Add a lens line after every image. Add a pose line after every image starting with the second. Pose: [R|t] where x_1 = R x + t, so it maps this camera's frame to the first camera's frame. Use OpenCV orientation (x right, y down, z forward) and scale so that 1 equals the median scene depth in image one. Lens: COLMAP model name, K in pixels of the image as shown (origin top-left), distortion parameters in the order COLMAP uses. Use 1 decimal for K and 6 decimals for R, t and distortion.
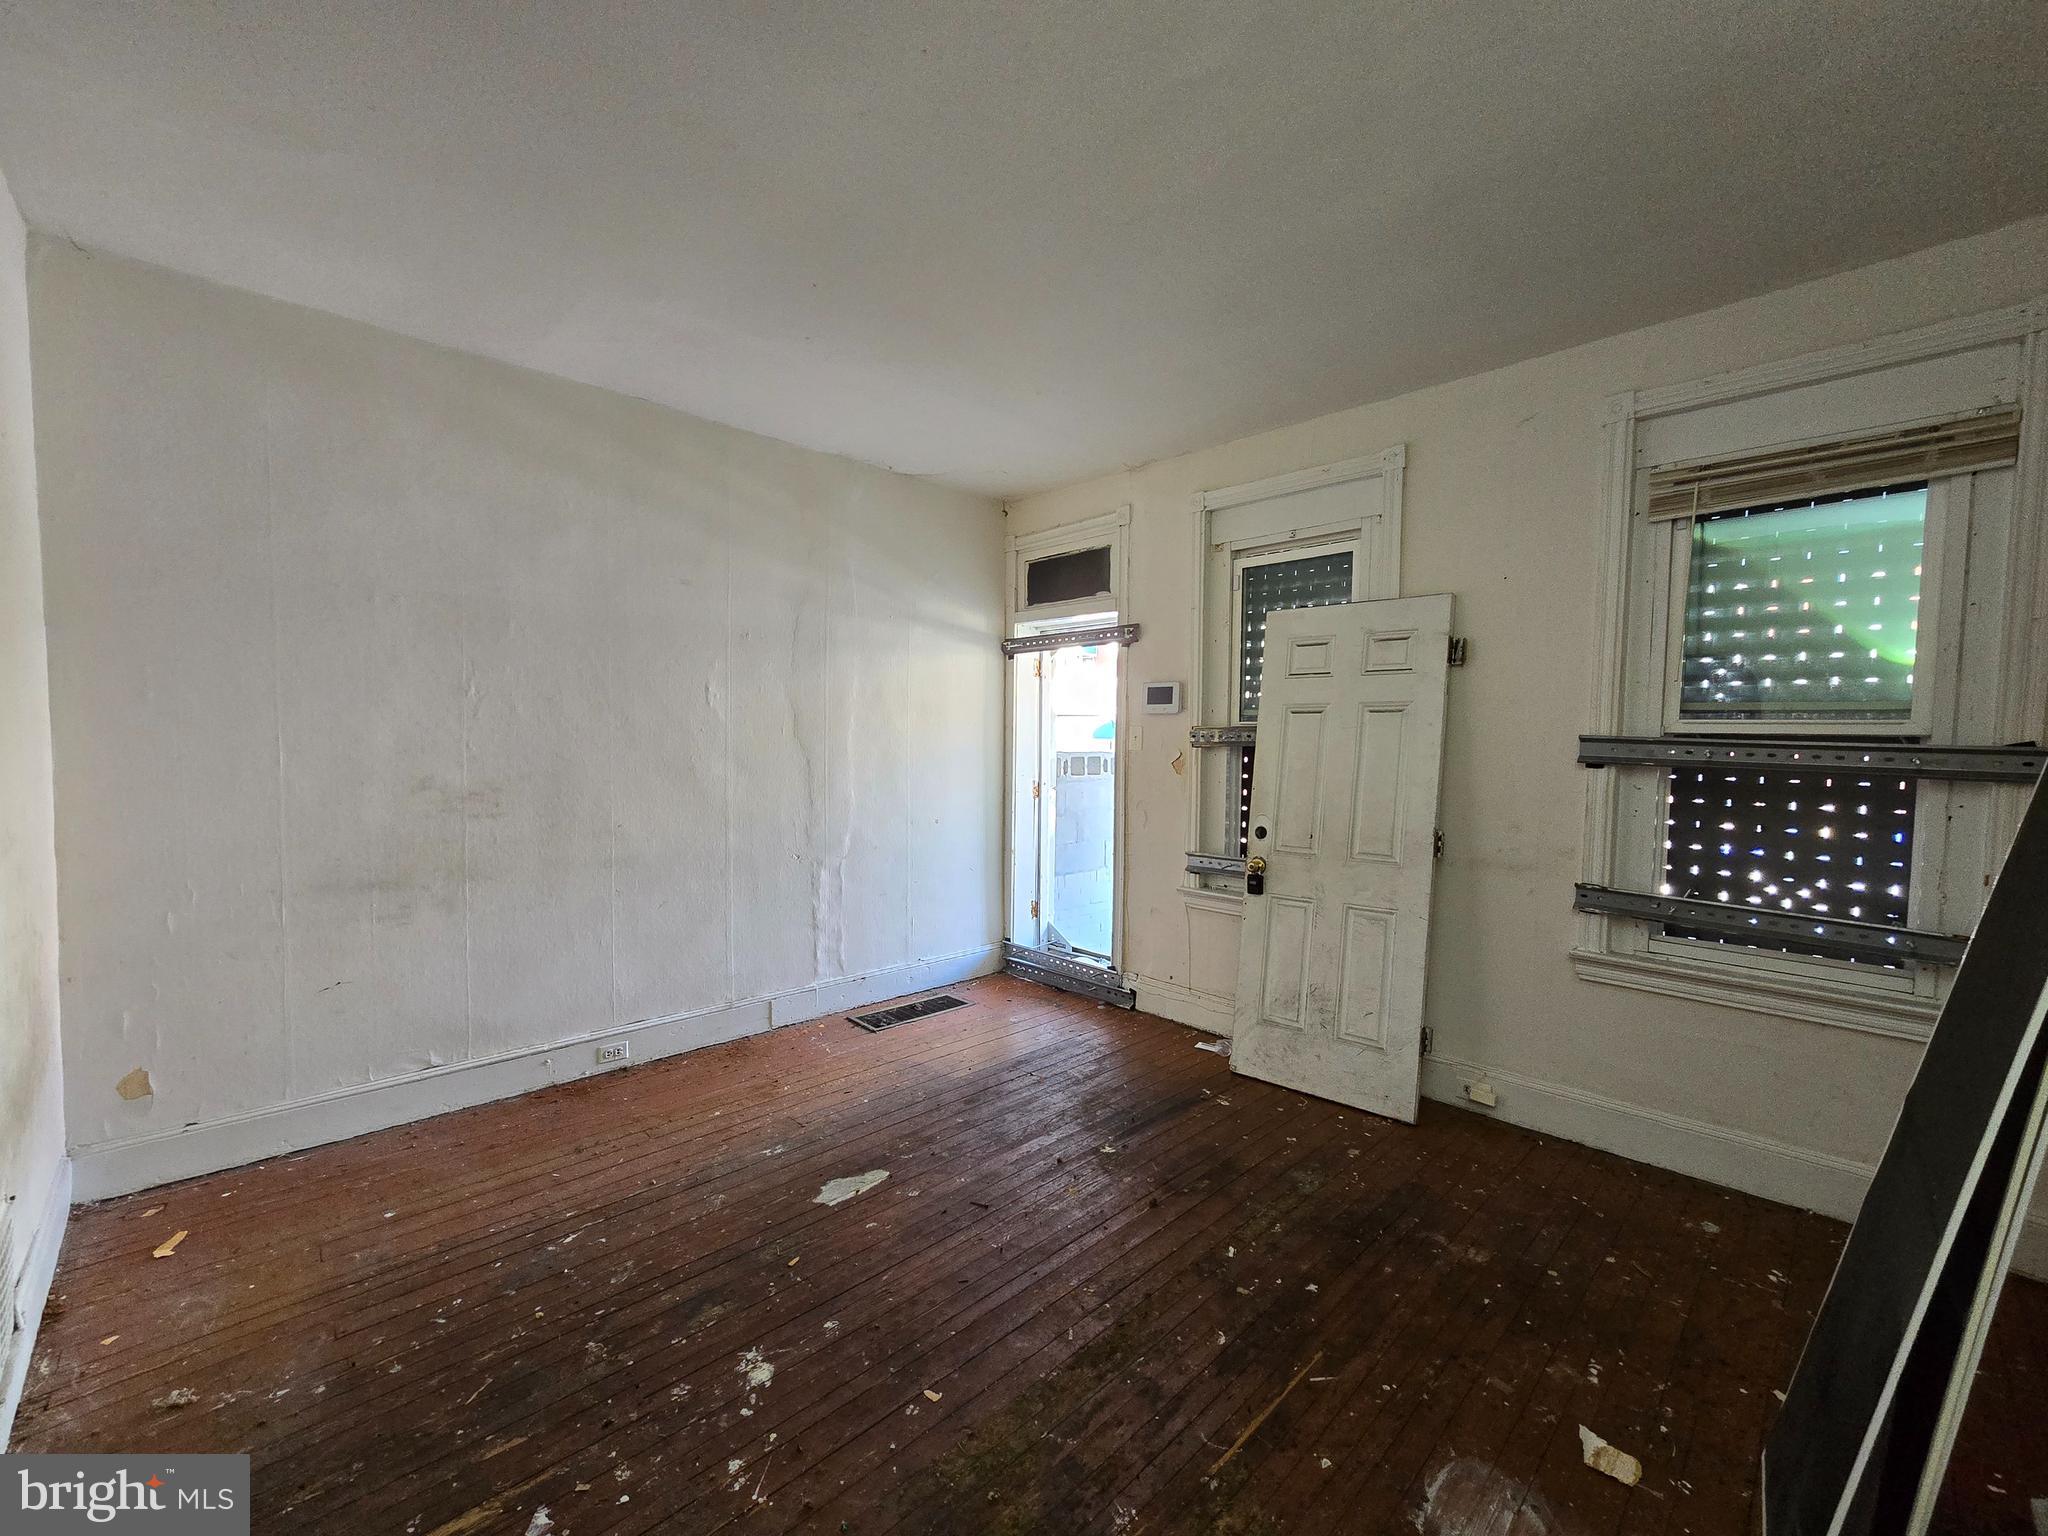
lens RADIAL K [[856.1, 0, 1024.0], [0, 856.1, 768.0], [0, 0, 1]] dist [0.001052, 0.000179]
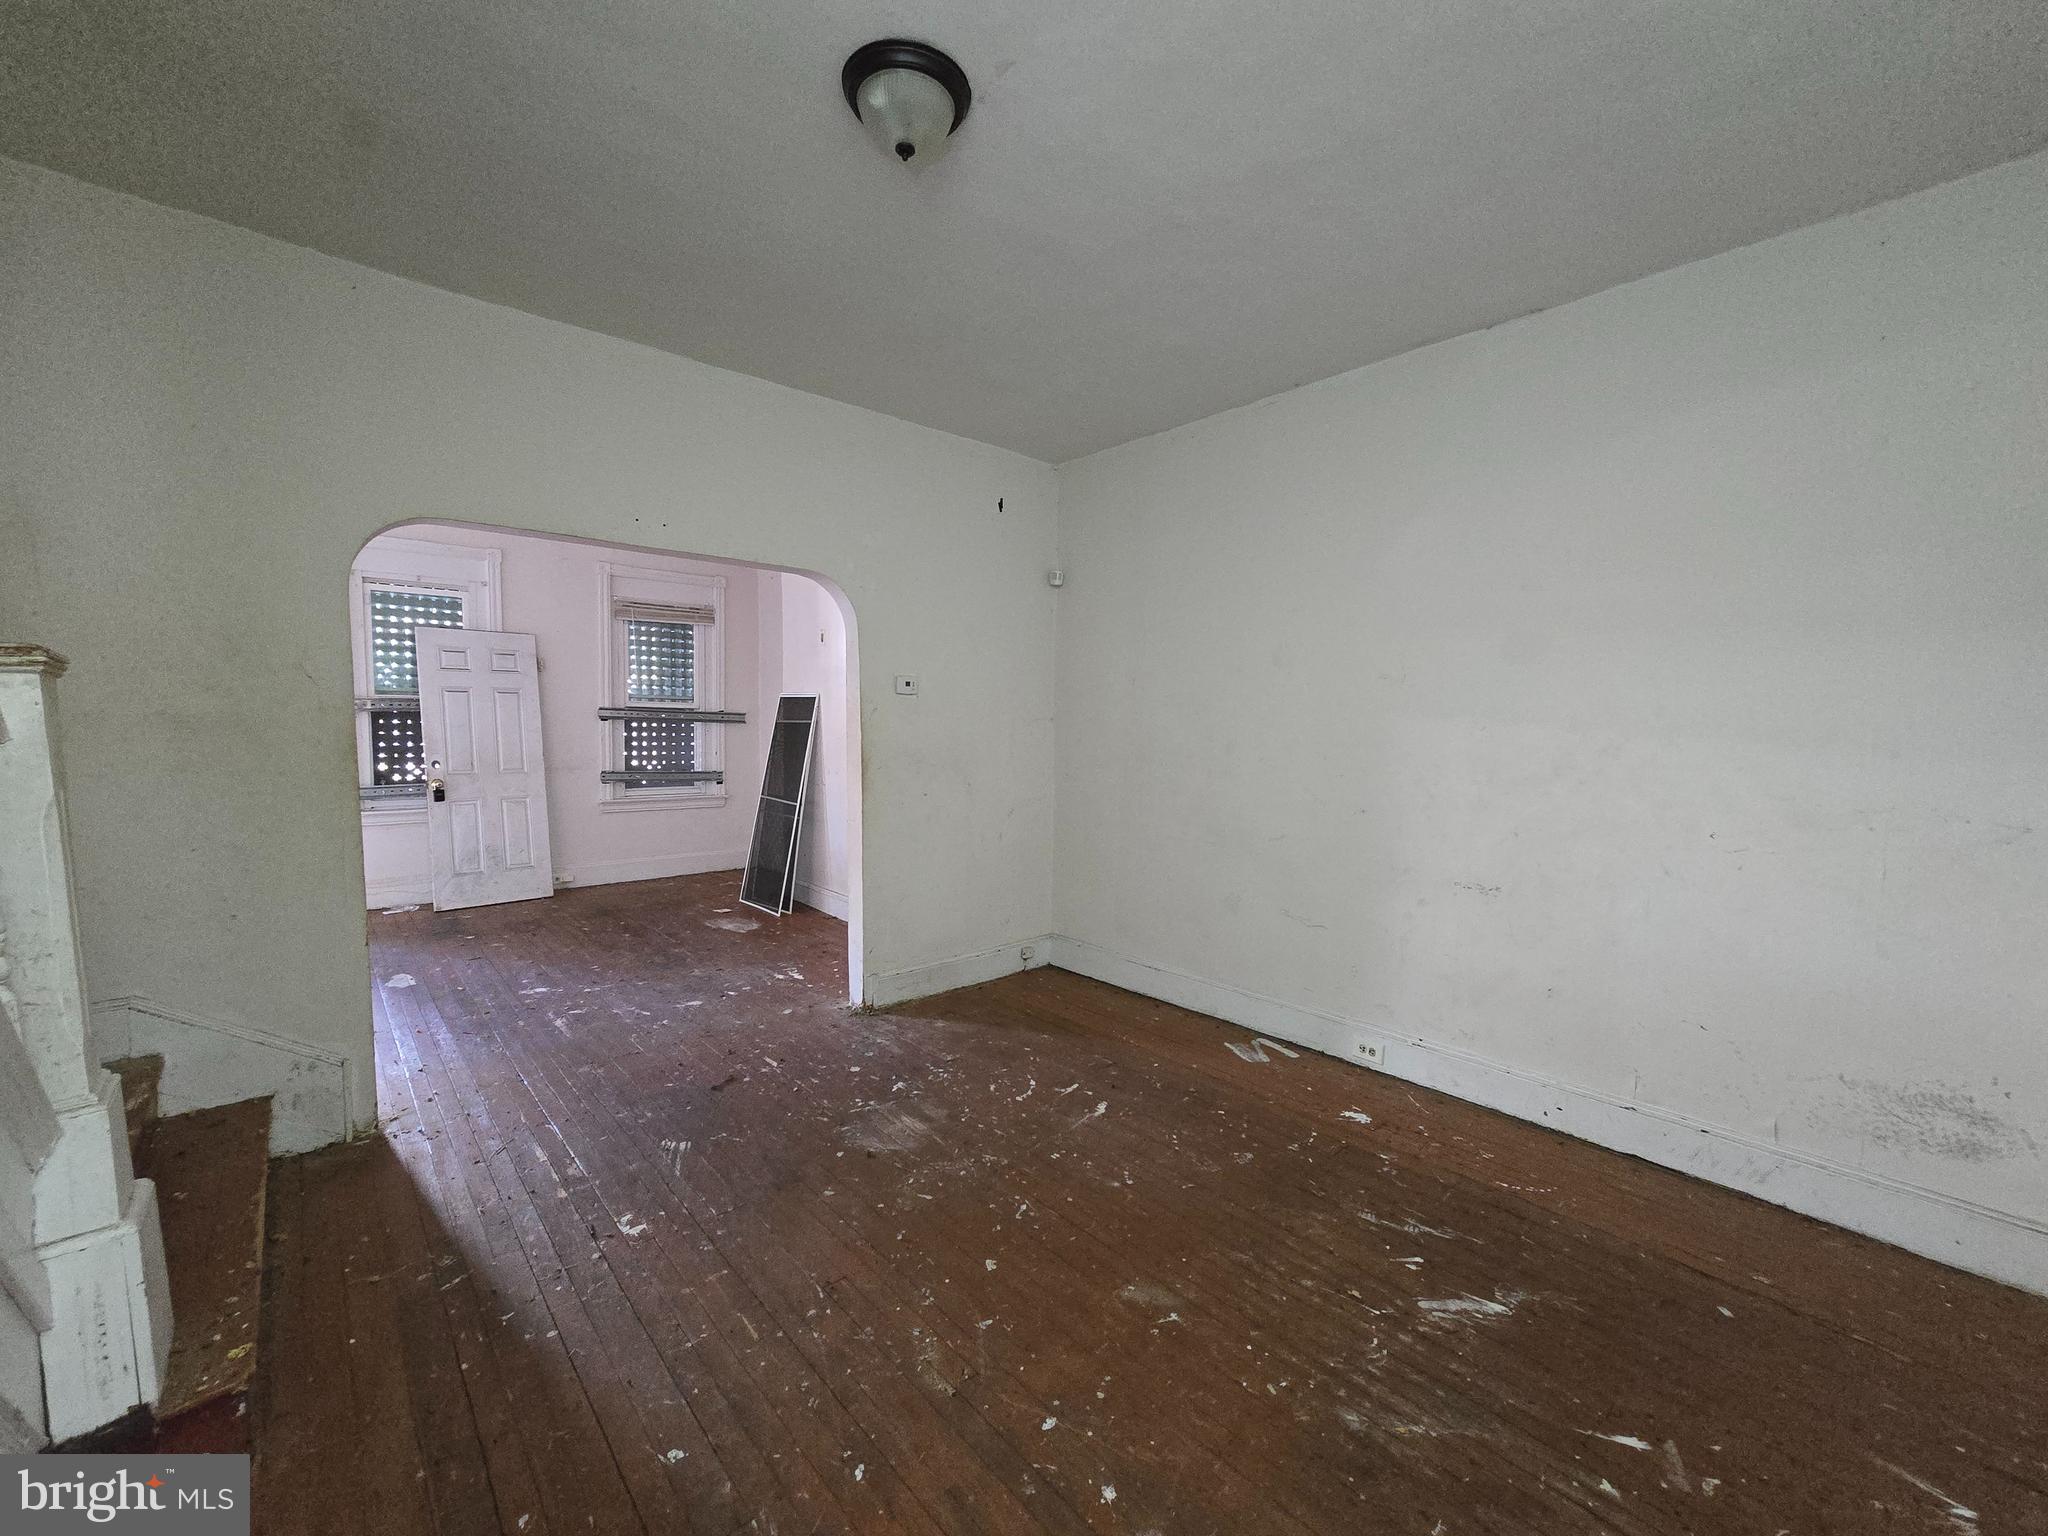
lens RADIAL K [[827.9, 0, 971.4], [0, 827.9, 821.7], [0, 0, 1]] dist [-0.000217, 0.000000]
pose [[0.091981, -0.120202, 0.988479, -1.546288], [0.037361, 0.992405, 0.117203, 0.046922], [-0.995060, 0.026150, 0.095774, -0.219912]]
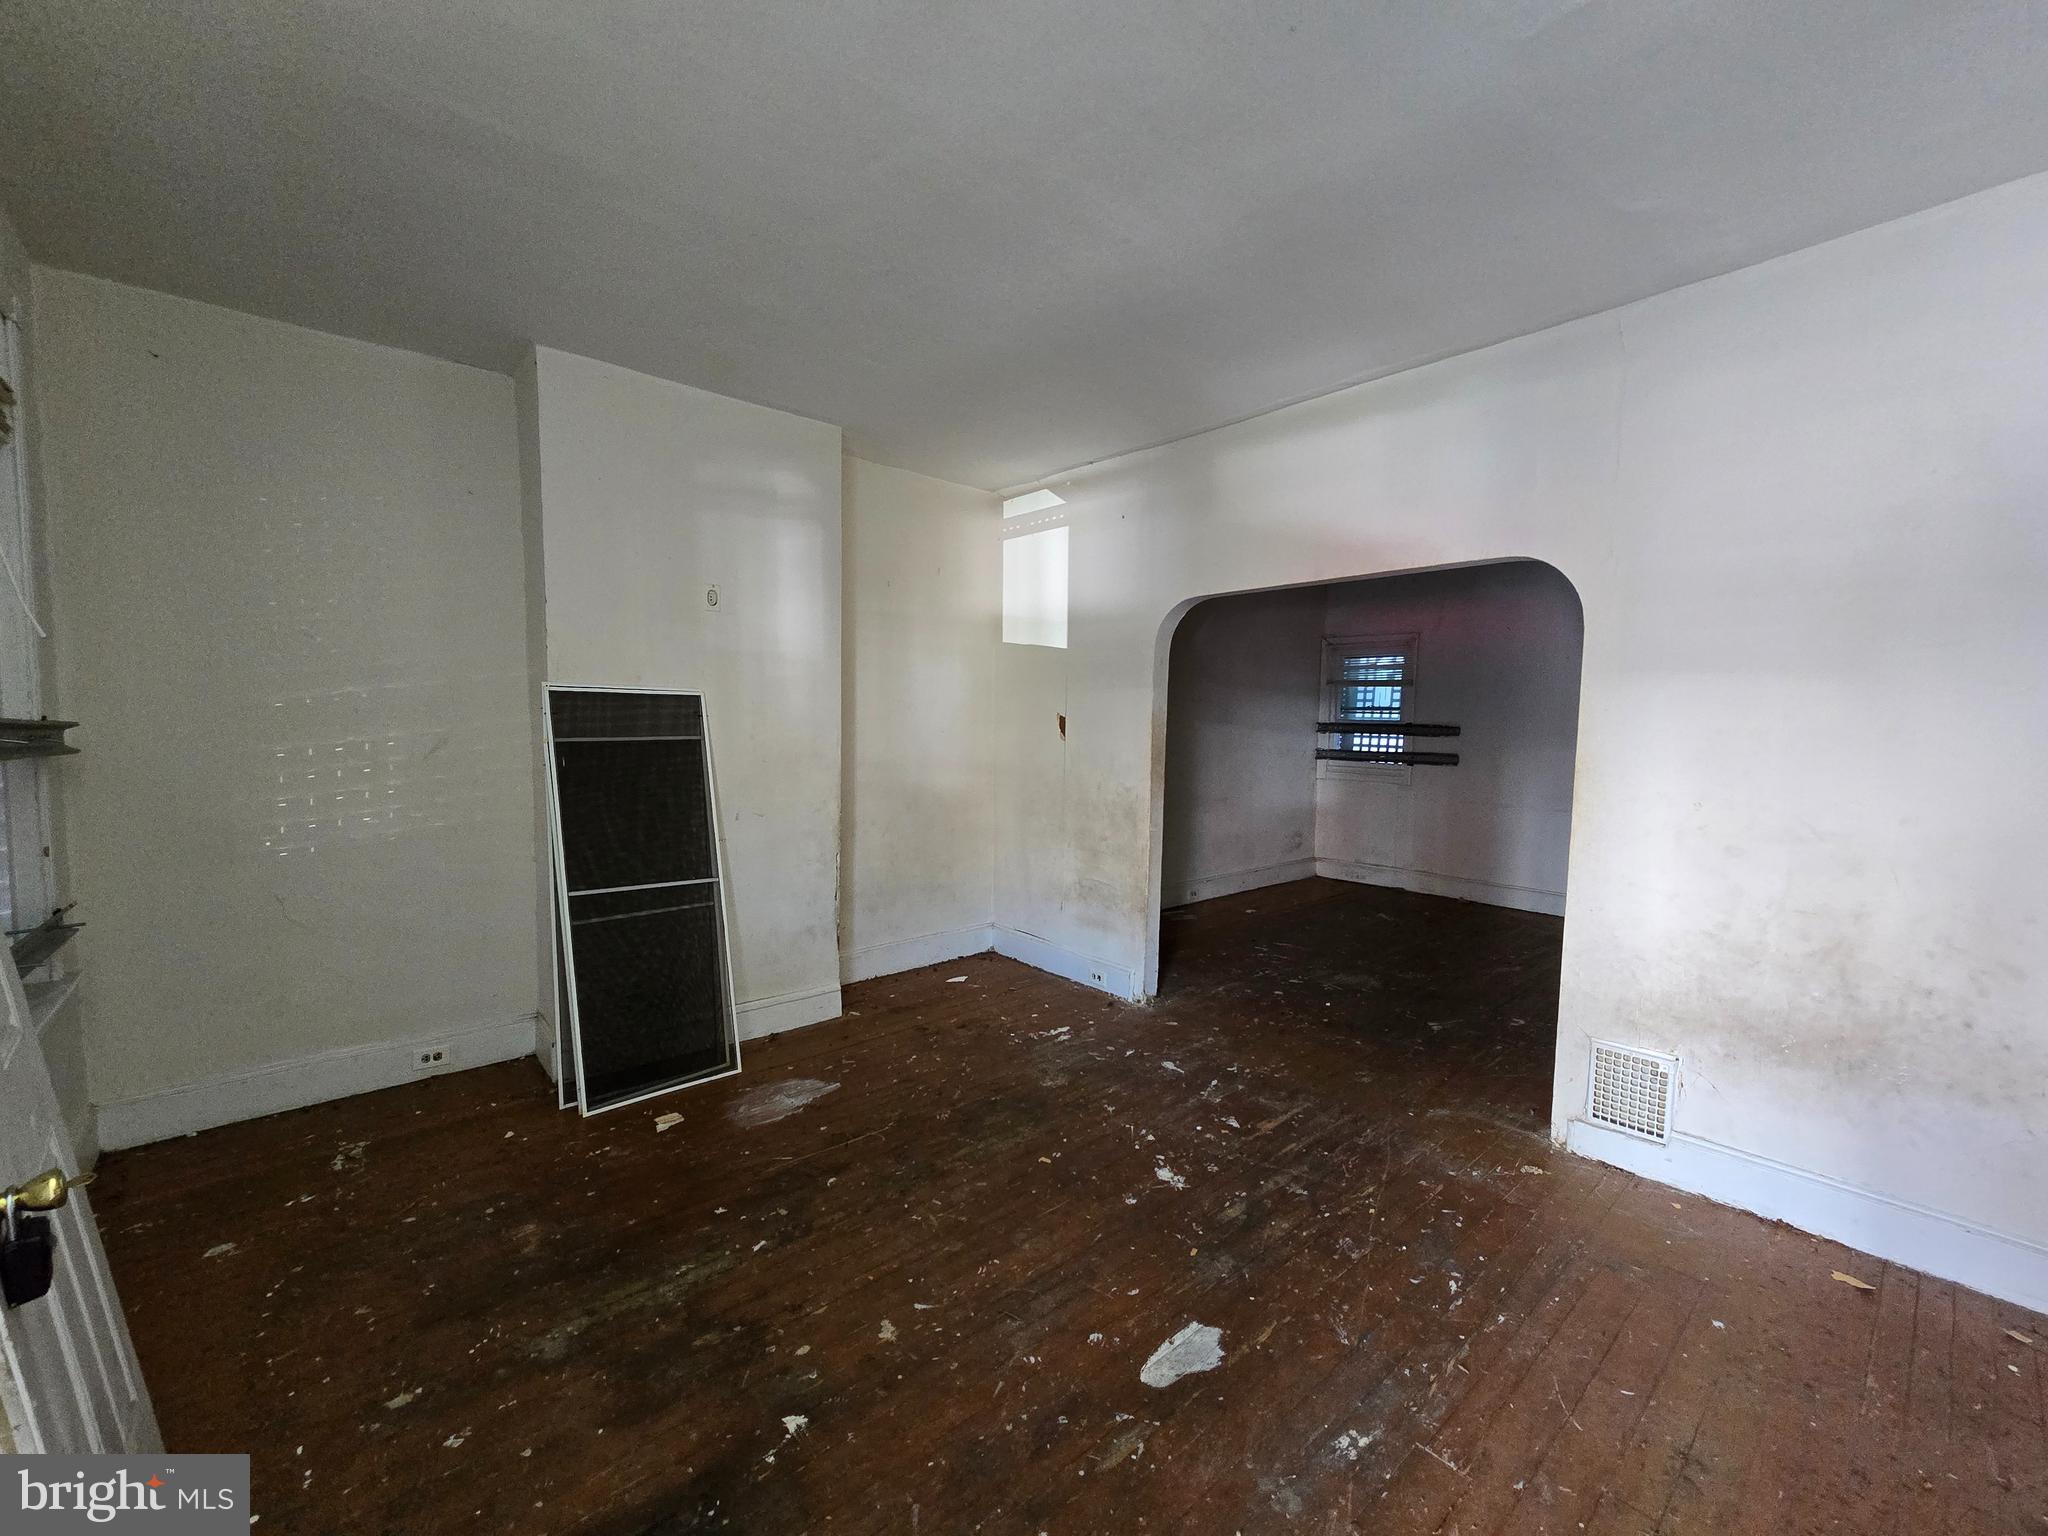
lens RADIAL K [[856.1, 0, 1024.0], [0, 856.1, 768.0], [0, 0, 1]] dist [0.001052, 0.000179]
pose [[-0.998771, -0.014641, 0.047341, -0.087883], [-0.009036, 0.993149, 0.116508, -0.091984], [-0.048722, 0.115938, -0.992061, 1.610201]]
